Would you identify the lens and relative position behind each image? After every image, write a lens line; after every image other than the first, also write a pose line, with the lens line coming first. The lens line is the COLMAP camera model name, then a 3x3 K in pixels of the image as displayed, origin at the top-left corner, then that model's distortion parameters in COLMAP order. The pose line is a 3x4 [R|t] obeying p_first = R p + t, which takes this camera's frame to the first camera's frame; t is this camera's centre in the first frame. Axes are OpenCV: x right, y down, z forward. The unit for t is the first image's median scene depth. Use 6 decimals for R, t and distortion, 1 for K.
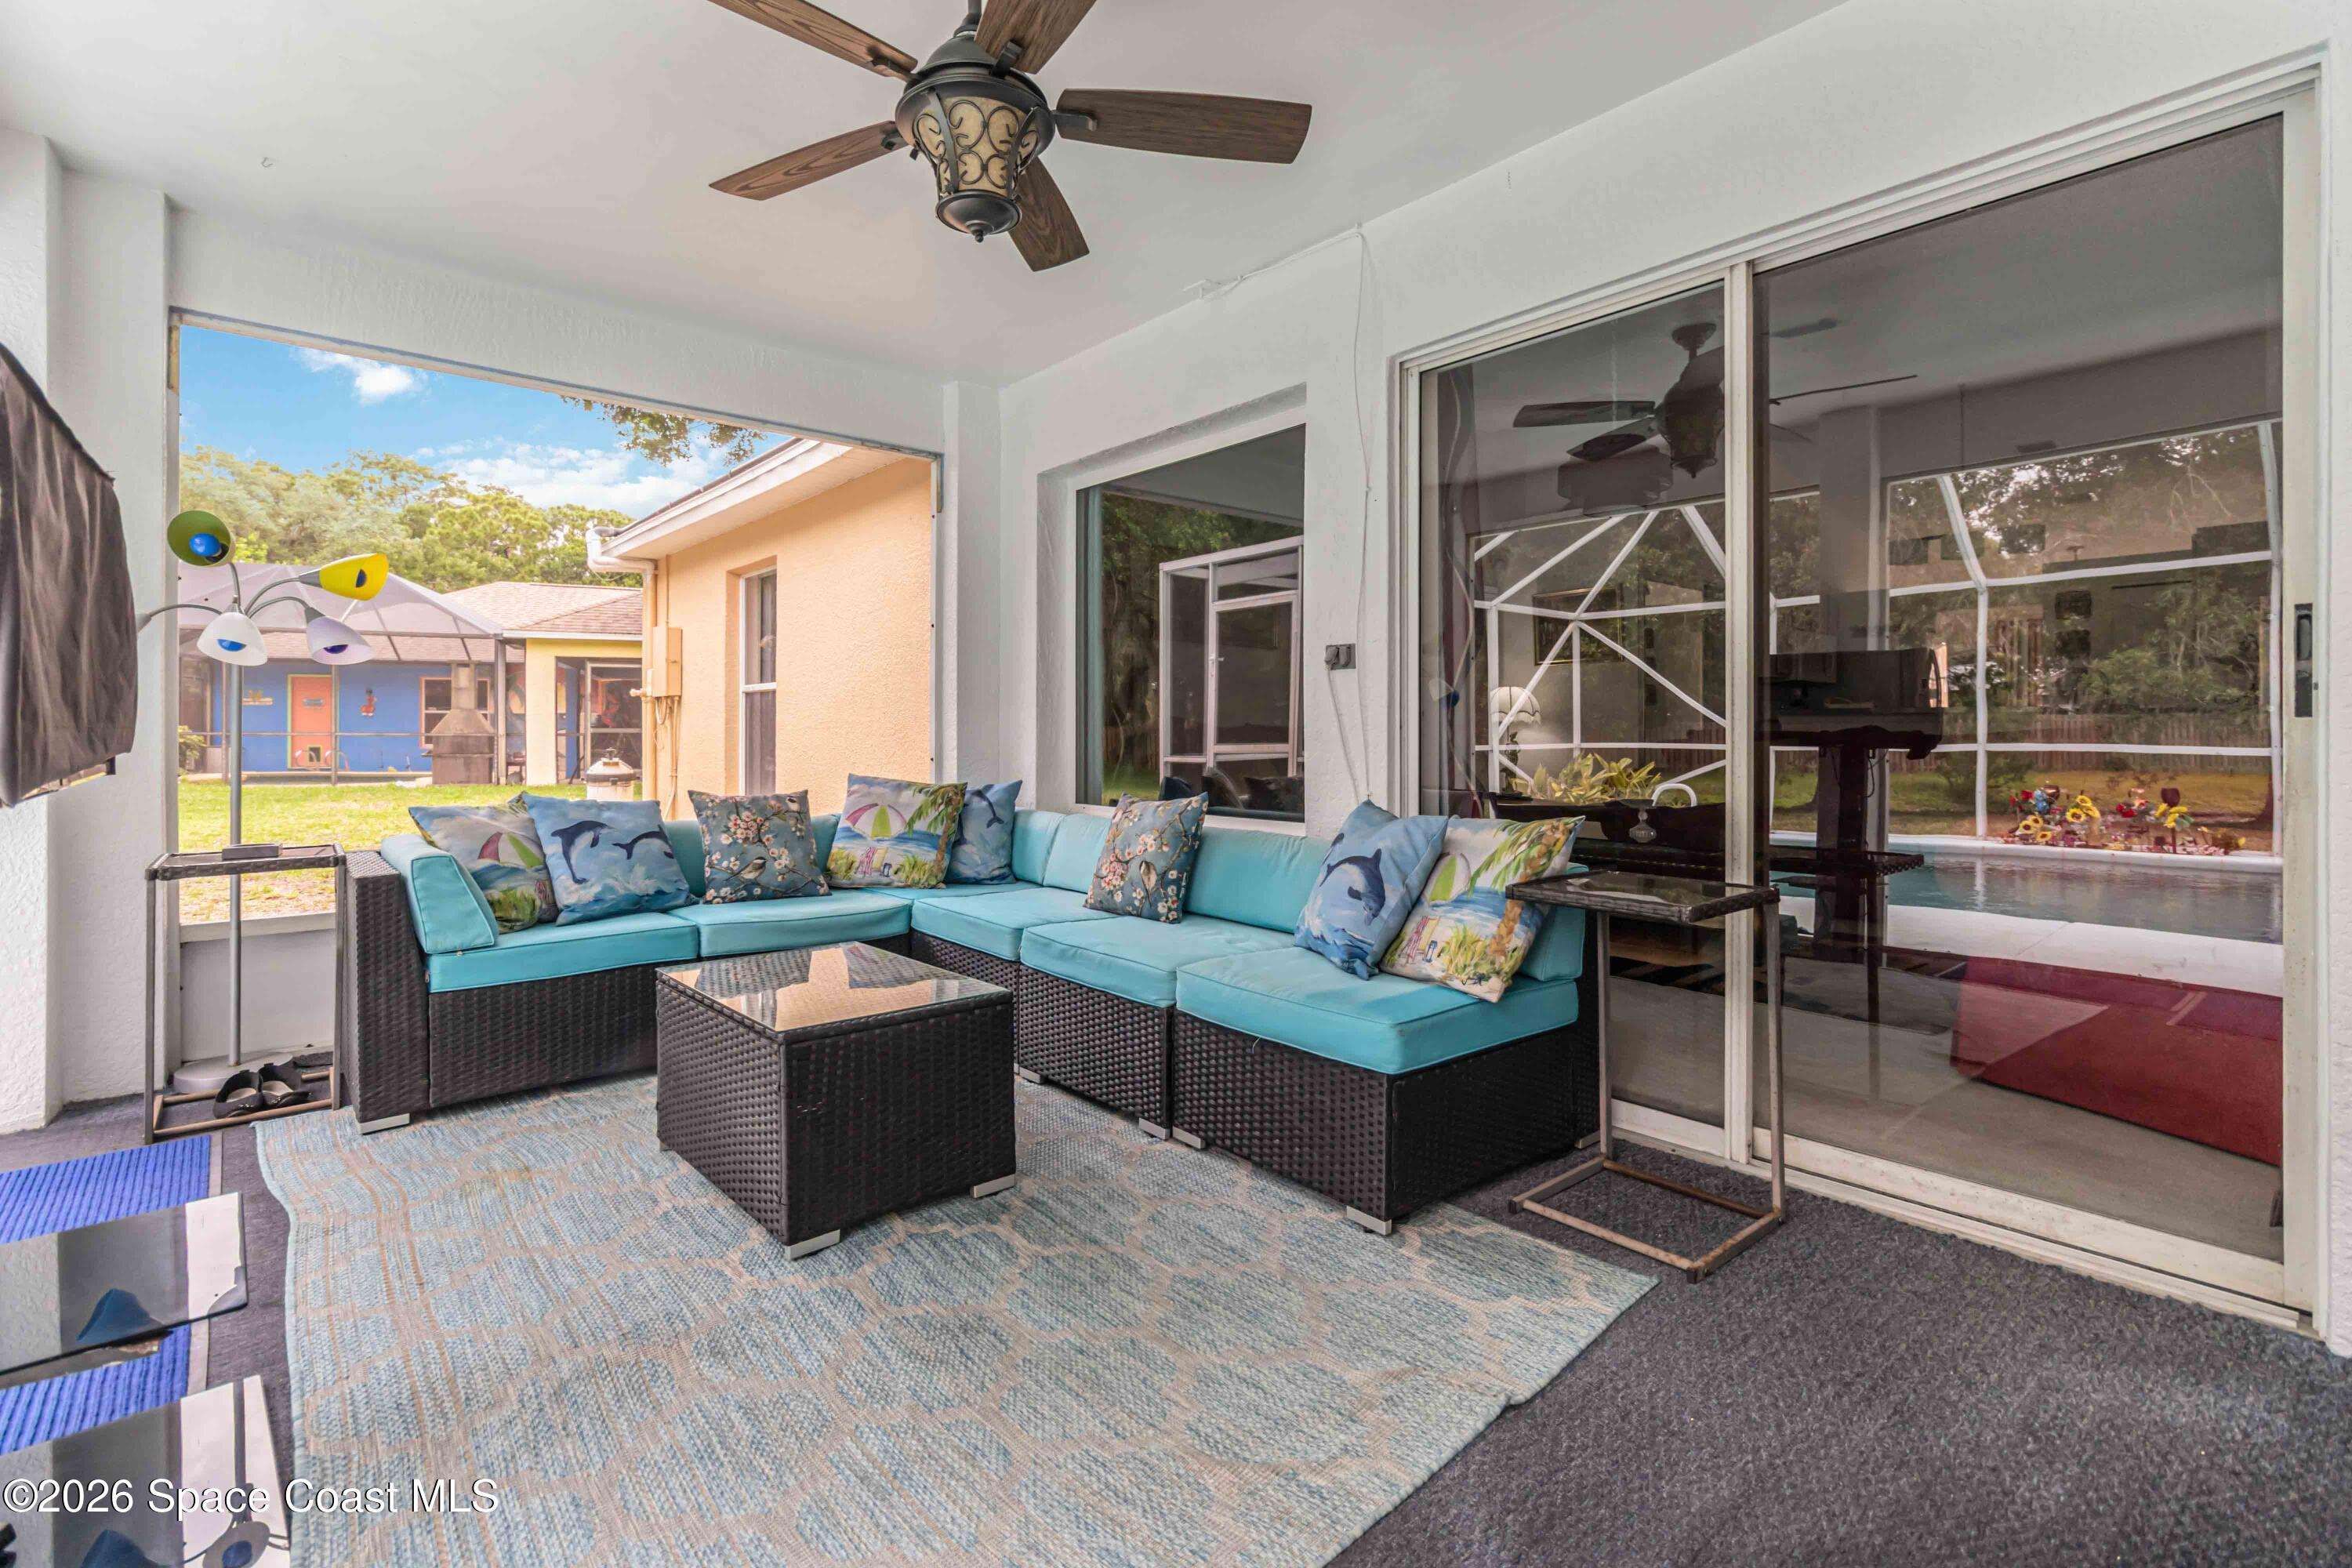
lens RADIAL K [[1108.3, 0, 1174.4], [0, 1108.3, 738.3], [0, 0, 1]] dist [0.002152, 0.000195]
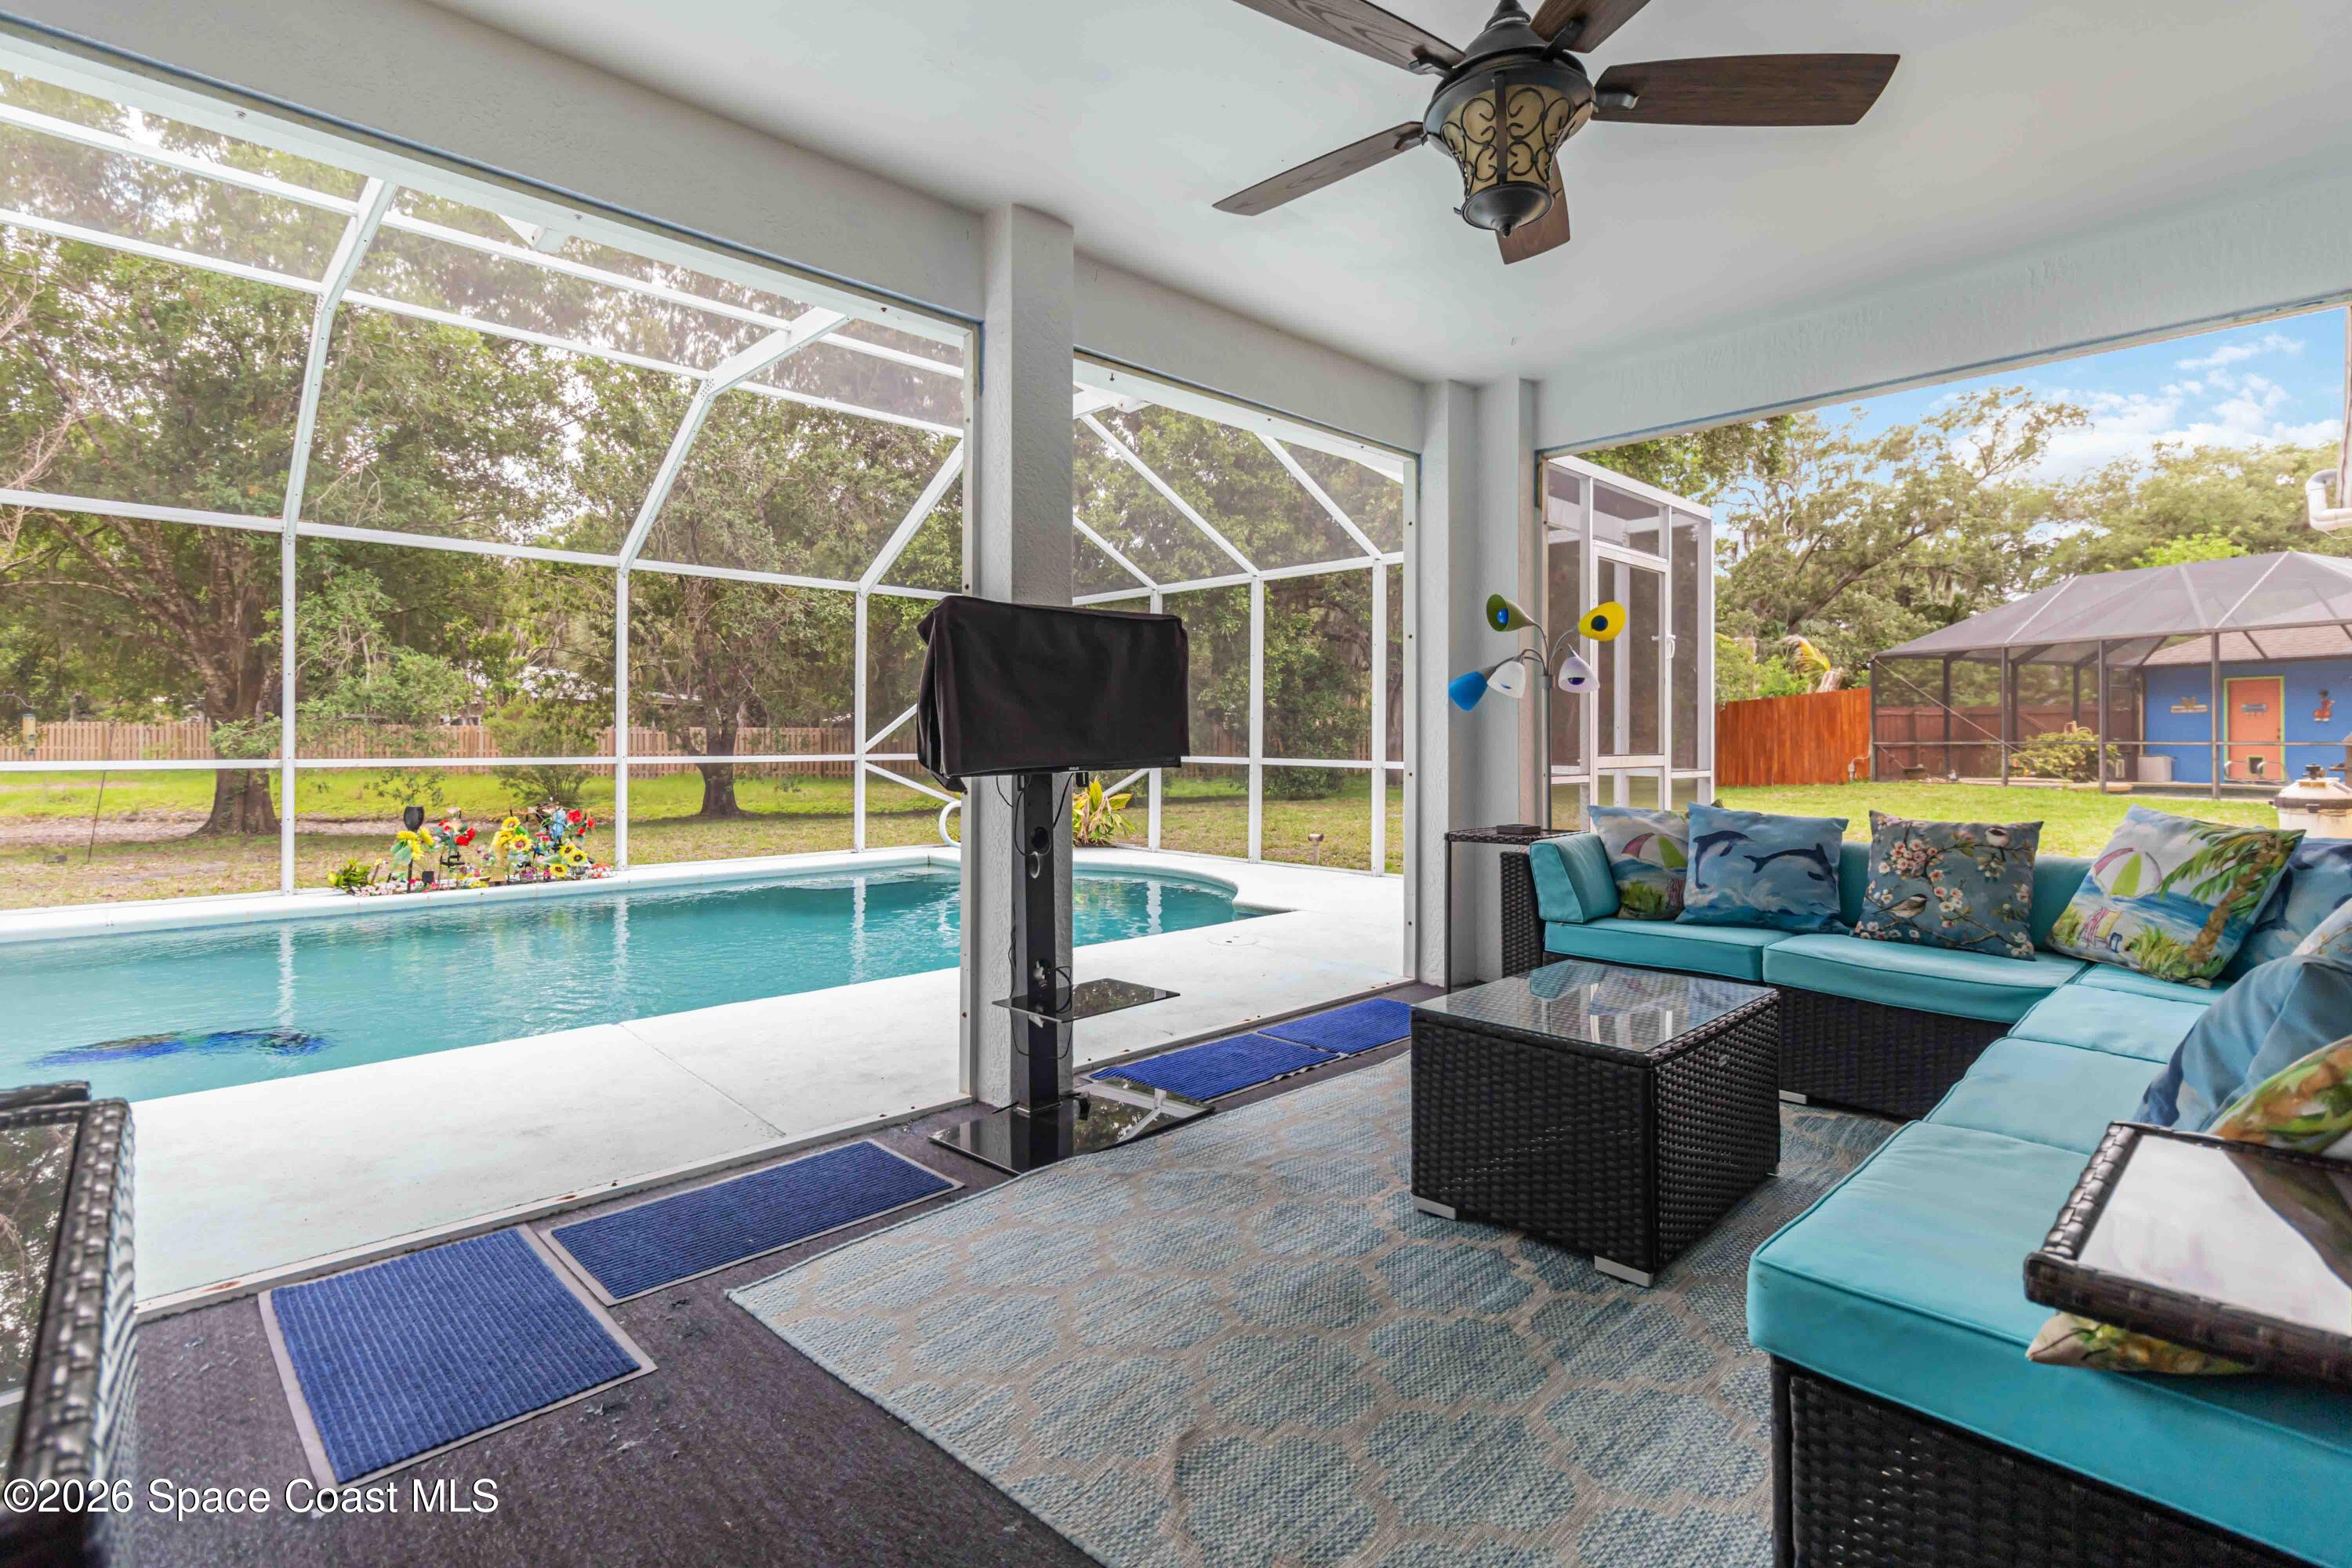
lens RADIAL K [[1108.3, 0, 1161.4], [0, 1108.3, 737.7], [0, 0, 1]] dist [0.002152, 0.000195]
pose [[0.045795, -0.002391, -0.998948, 0.480813], [-0.004728, 0.999985, -0.002611, -0.007790], [0.998940, 0.004843, 0.045783, 0.414940]]
